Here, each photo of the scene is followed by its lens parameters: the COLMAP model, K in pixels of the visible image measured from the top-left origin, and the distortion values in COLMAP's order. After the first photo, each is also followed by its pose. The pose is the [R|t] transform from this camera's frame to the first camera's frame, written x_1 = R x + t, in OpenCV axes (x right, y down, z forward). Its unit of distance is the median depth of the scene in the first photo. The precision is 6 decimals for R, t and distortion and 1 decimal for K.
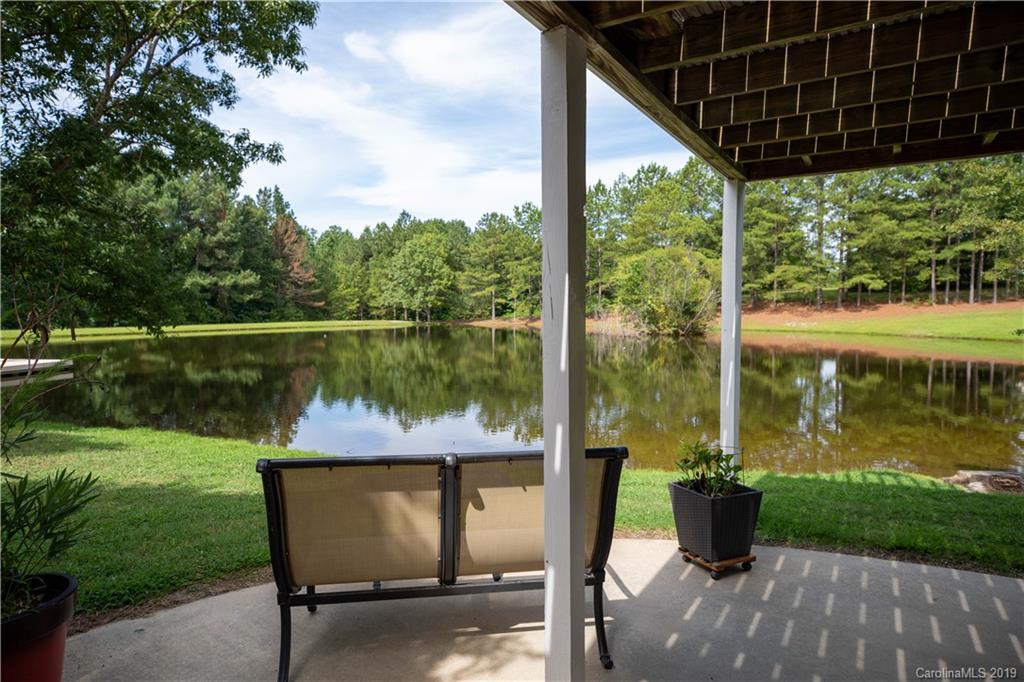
lens RADIAL K [[583.0, 0, 512.0], [0, 583.0, 341.0], [0, 0, 1]] dist [-0.028819, 0.021048]
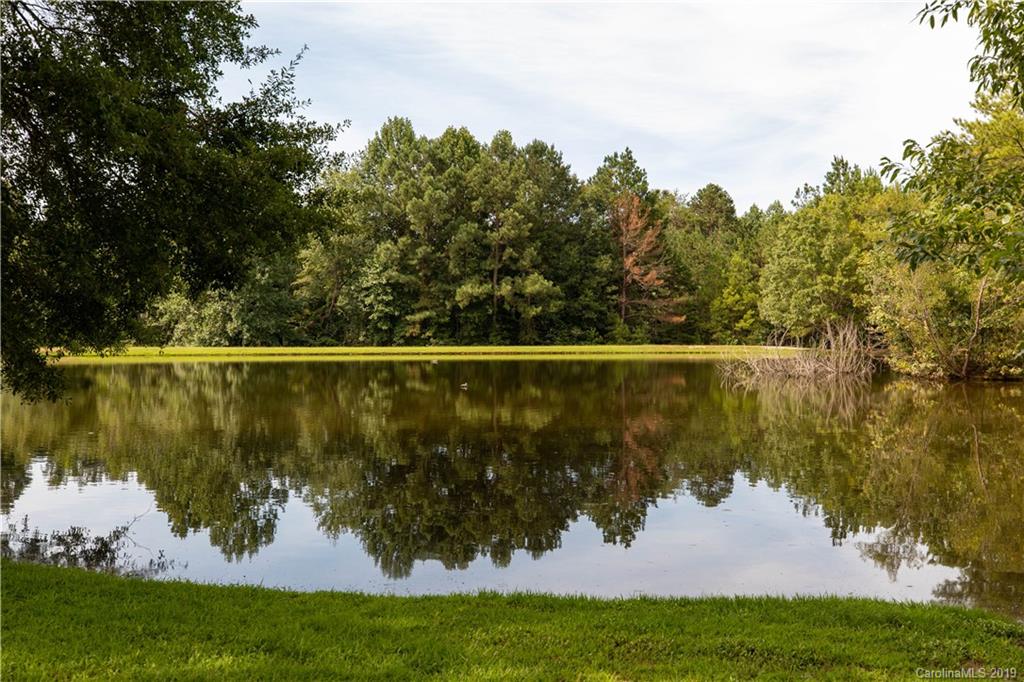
lens RADIAL K [[998.0, 0, 512.0], [0, 998.0, 341.0], [0, 0, 1]] dist [-0.002959, -0.003766]
pose [[0.662065, 0.008034, -0.749403, 0.466354], [-0.040576, 0.998860, -0.025138, -0.004157], [0.748347, 0.047051, 0.661636, 0.144847]]
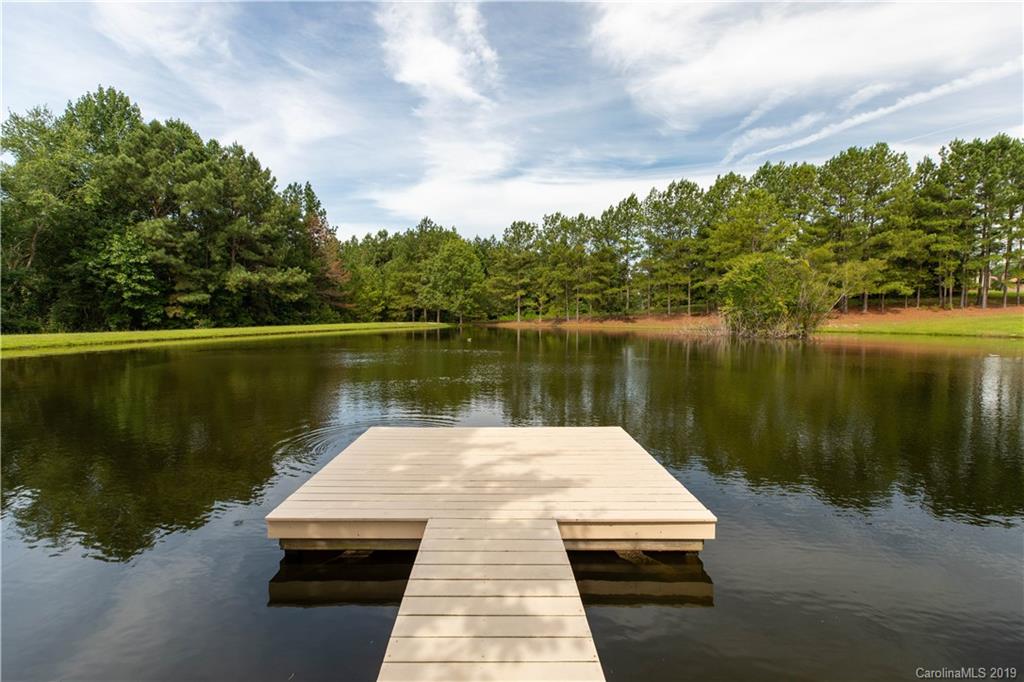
lens RADIAL K [[454.3, 0, 512.0], [0, 454.3, 341.0], [0, 0, 1]] dist [-0.000032, 0.000005]
pose [[0.980243, -0.007668, 0.197649, -0.260635], [0.006613, 0.999960, 0.005996, -0.006775], [-0.197688, -0.004571, 0.980254, 0.222320]]
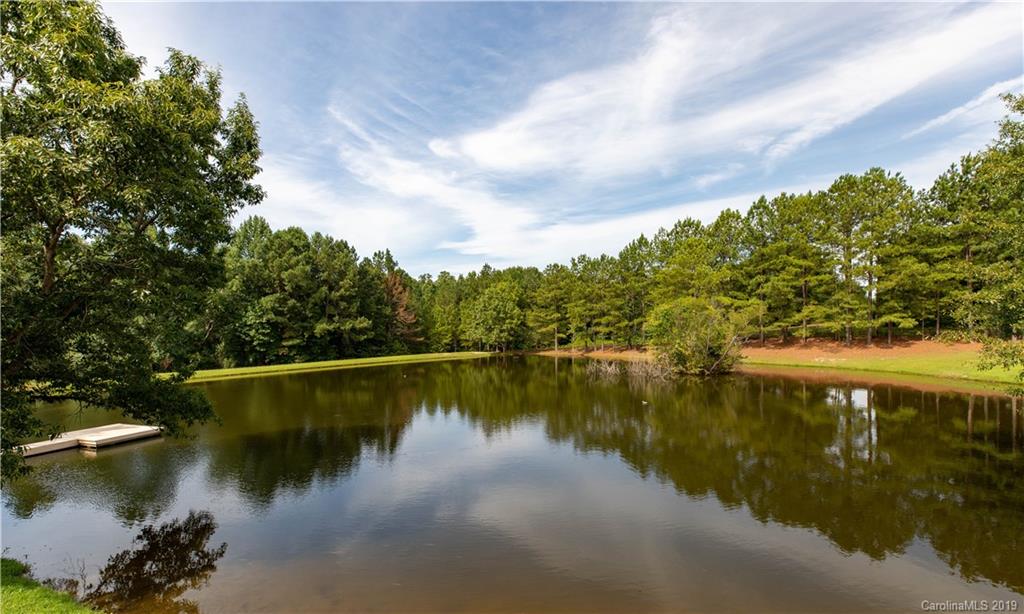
lens RADIAL K [[459.2, 0, 512.1], [0, 459.2, 340.4], [0, 0, 1]] dist [0.006950, 0.001166]
pose [[0.985945, -0.009851, -0.166780, 0.047141], [0.005101, 0.999570, -0.028887, -0.037436], [0.166993, 0.027630, 0.985571, 0.038409]]
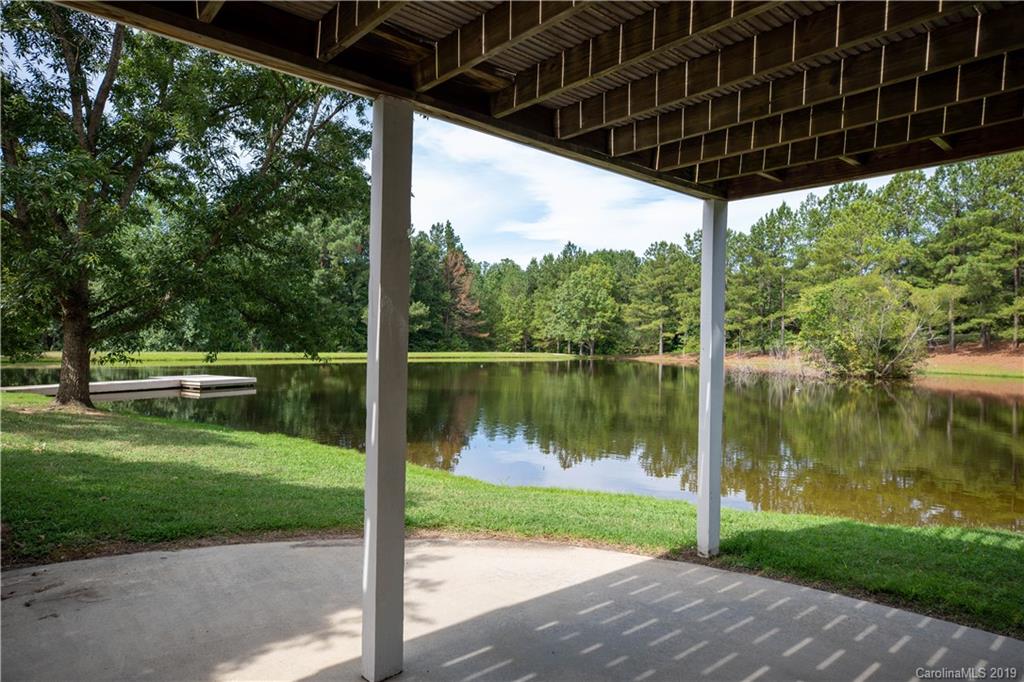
lens RADIAL K [[611.3, 0, 512.0], [0, 611.3, 341.0], [0, 0, 1]] dist [-0.023998, 0.021866]
pose [[0.959211, 0.018372, -0.282095, 0.018837], [-0.034849, 0.997959, -0.053503, 0.001856], [0.280536, 0.061152, 0.957894, -0.005363]]
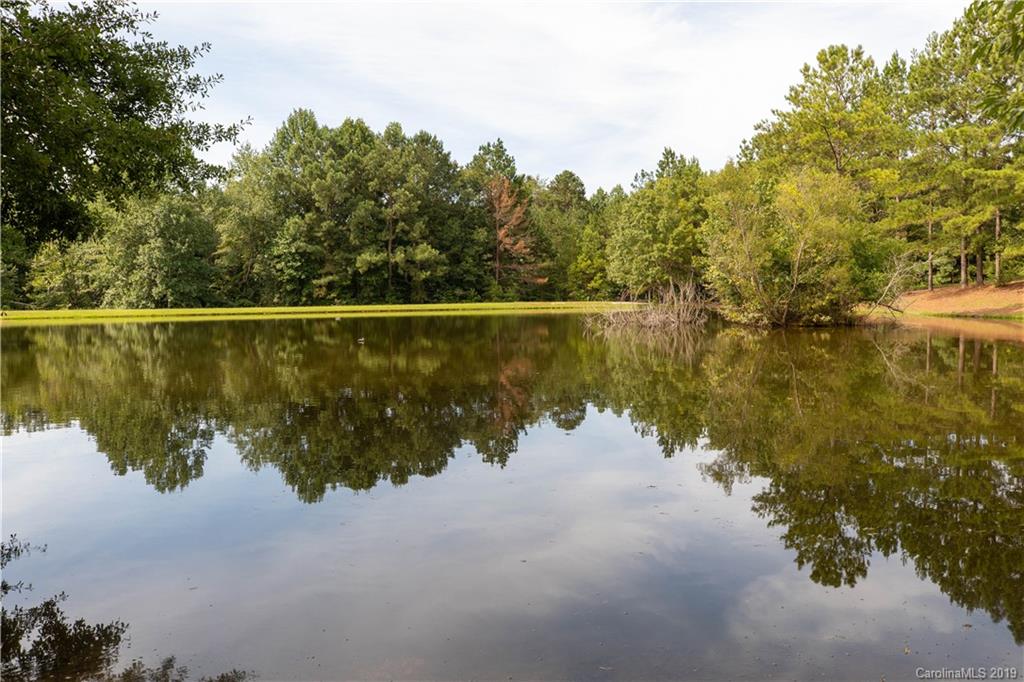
lens RADIAL K [[790.8, 0, 512.0], [0, 790.8, 341.0], [0, 0, 1]] dist [0.002778, 0.001263]
pose [[0.756064, 0.031950, -0.653717, 0.423977], [-0.023419, 0.999489, 0.021763, -0.004429], [0.654078, -0.001145, 0.756426, 0.183033]]
